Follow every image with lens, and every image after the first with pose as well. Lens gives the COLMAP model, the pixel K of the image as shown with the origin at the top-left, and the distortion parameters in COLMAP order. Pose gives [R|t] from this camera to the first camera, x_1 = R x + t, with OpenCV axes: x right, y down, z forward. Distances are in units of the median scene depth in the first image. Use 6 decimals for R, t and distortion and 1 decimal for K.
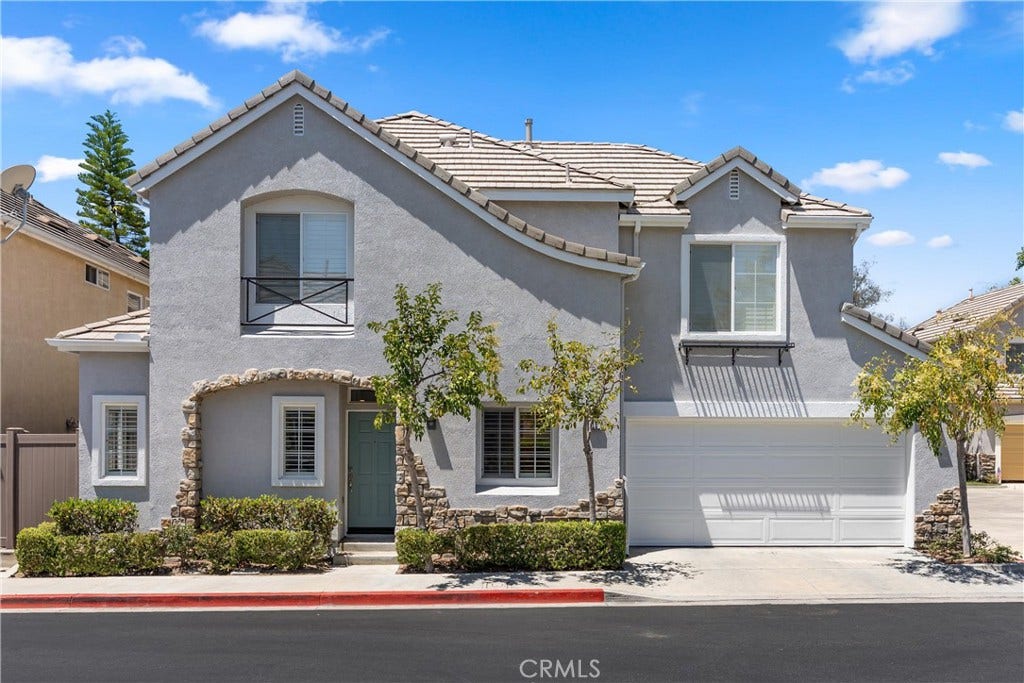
lens RADIAL K [[862.7, 0, 512.1], [0, 862.7, 370.9], [0, 0, 1]] dist [-0.010776, 0.006219]
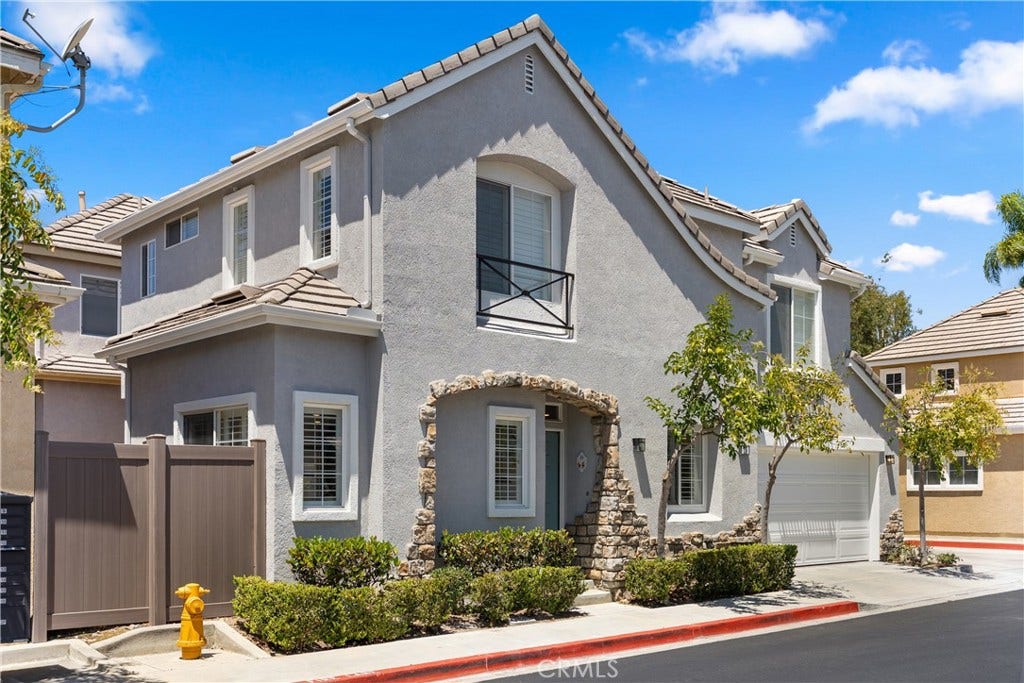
lens RADIAL K [[1037.8, 0, 512.8], [0, 1037.8, 401.7], [0, 0, 1]] dist [-0.008014, 0.002553]
pose [[0.758638, 0.054289, 0.649247, -0.897064], [-0.043379, 0.998520, -0.032807, 0.056787], [-0.650067, -0.003275, 0.759870, 0.250557]]
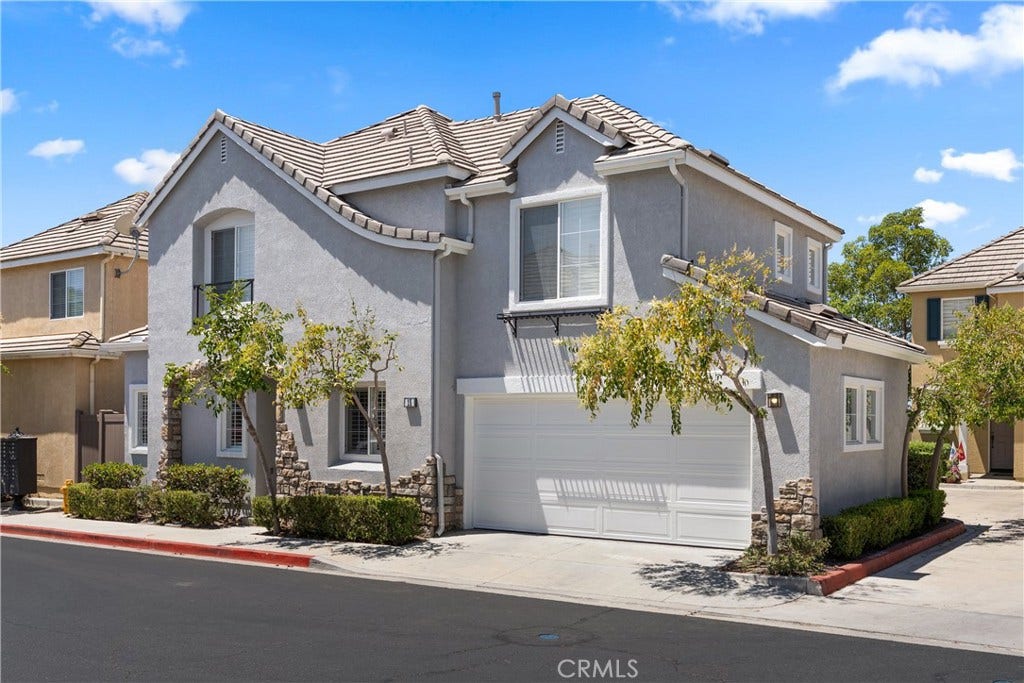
lens RADIAL K [[981.2, 0, 512.0], [0, 981.2, 341.5], [0, 0, 1]] dist [-0.015878, 0.002127]
pose [[0.804333, -0.048648, -0.592183, 0.869970], [0.041915, 0.998805, -0.025122, 0.024605], [0.592698, -0.004615, 0.805412, 0.144318]]
